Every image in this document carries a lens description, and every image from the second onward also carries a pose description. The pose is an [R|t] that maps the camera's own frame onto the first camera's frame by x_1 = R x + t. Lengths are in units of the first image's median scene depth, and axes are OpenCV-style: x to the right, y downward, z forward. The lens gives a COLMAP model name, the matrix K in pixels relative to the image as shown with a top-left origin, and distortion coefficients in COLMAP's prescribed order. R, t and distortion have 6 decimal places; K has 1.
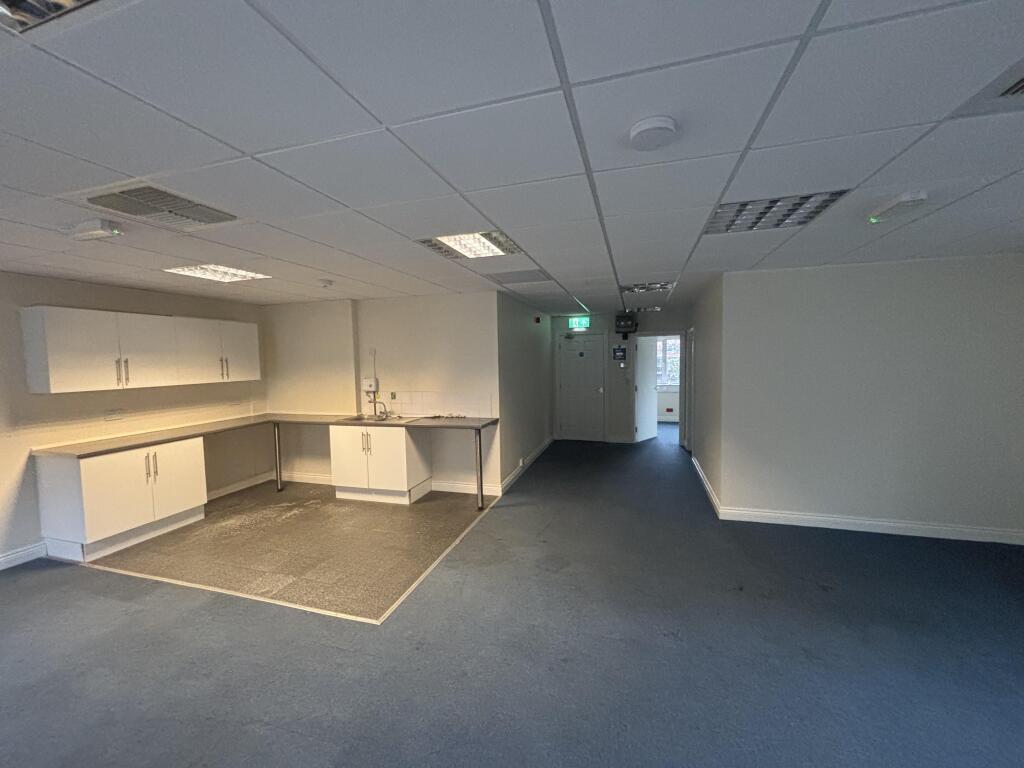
lens RADIAL K [[414.0, 0, 510.0], [0, 414.0, 381.5], [0, 0, 1]] dist [0.004054, -0.000914]
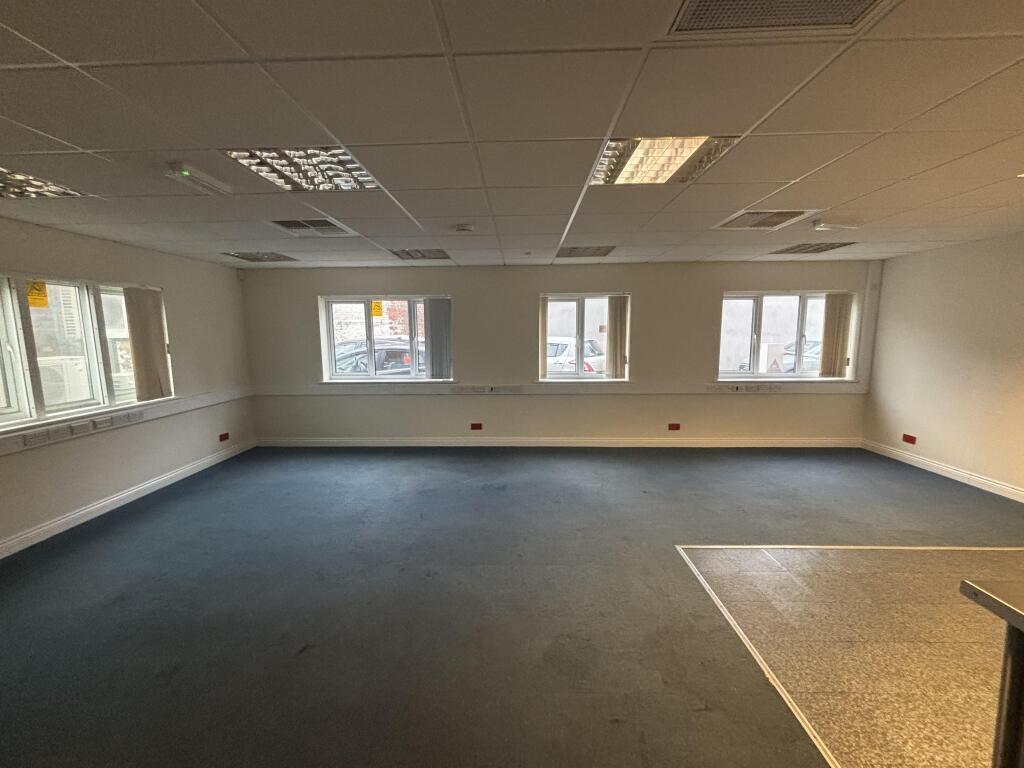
lens RADIAL K [[414.0, 0, 509.3], [0, 414.0, 381.1], [0, 0, 1]] dist [0.004054, -0.000914]
pose [[-0.963370, 0.063667, -0.260510, 0.269804], [0.011917, 0.980614, 0.195588, -0.072788], [0.267913, 0.185319, -0.945452, 1.217280]]
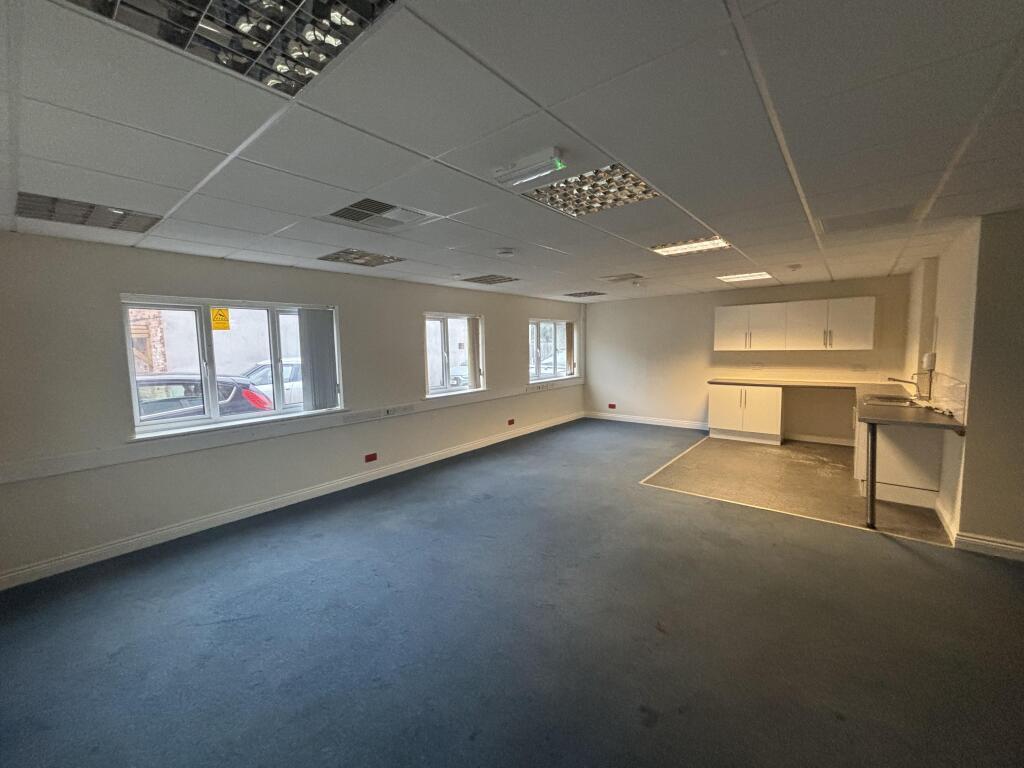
lens RADIAL K [[414.0, 0, 504.5], [0, 414.0, 382.6], [0, 0, 1]] dist [0.004054, -0.000914]
pose [[-0.383878, 0.115216, -0.916168, 0.968119], [-0.030381, 0.990072, 0.137240, -0.050946], [0.922884, 0.080518, -0.376566, 0.706589]]
